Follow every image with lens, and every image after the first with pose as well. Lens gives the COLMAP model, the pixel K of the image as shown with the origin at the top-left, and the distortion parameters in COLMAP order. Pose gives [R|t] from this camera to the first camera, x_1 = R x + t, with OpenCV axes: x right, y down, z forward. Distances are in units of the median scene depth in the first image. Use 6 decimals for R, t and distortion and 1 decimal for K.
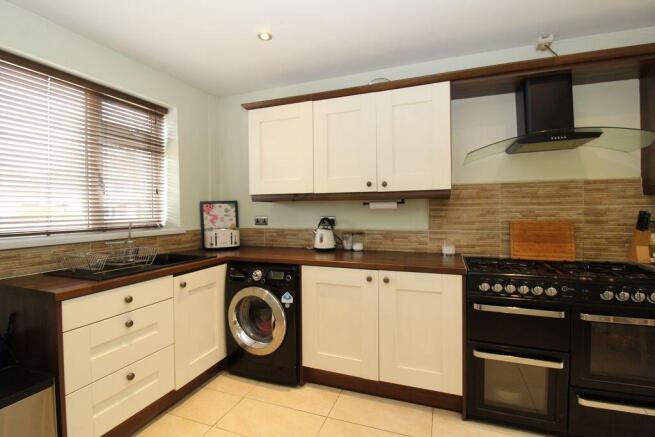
lens RADIAL K [[307.7, 0, 327.6], [0, 307.7, 214.6], [0, 0, 1]] dist [-0.010036, -0.008607]
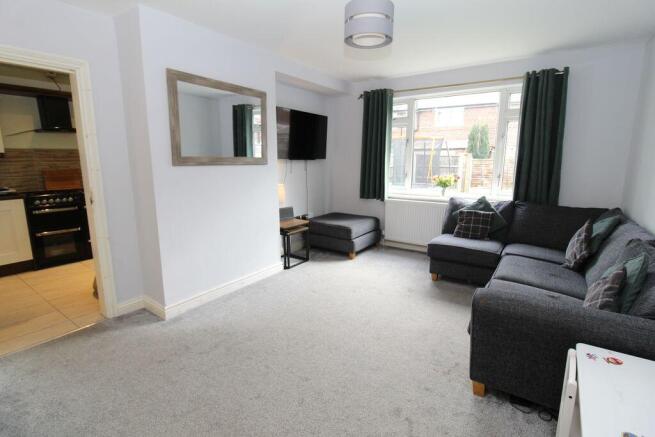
lens RADIAL K [[307.7, 0, 327.6], [0, 307.7, 215.9], [0, 0, 1]] dist [-0.010036, -0.008607]
pose [[0.238624, -0.171127, 0.955916, -0.784234], [0.010208, 0.984739, 0.173738, -0.007888], [-0.971059, -0.031700, 0.236729, -1.102004]]
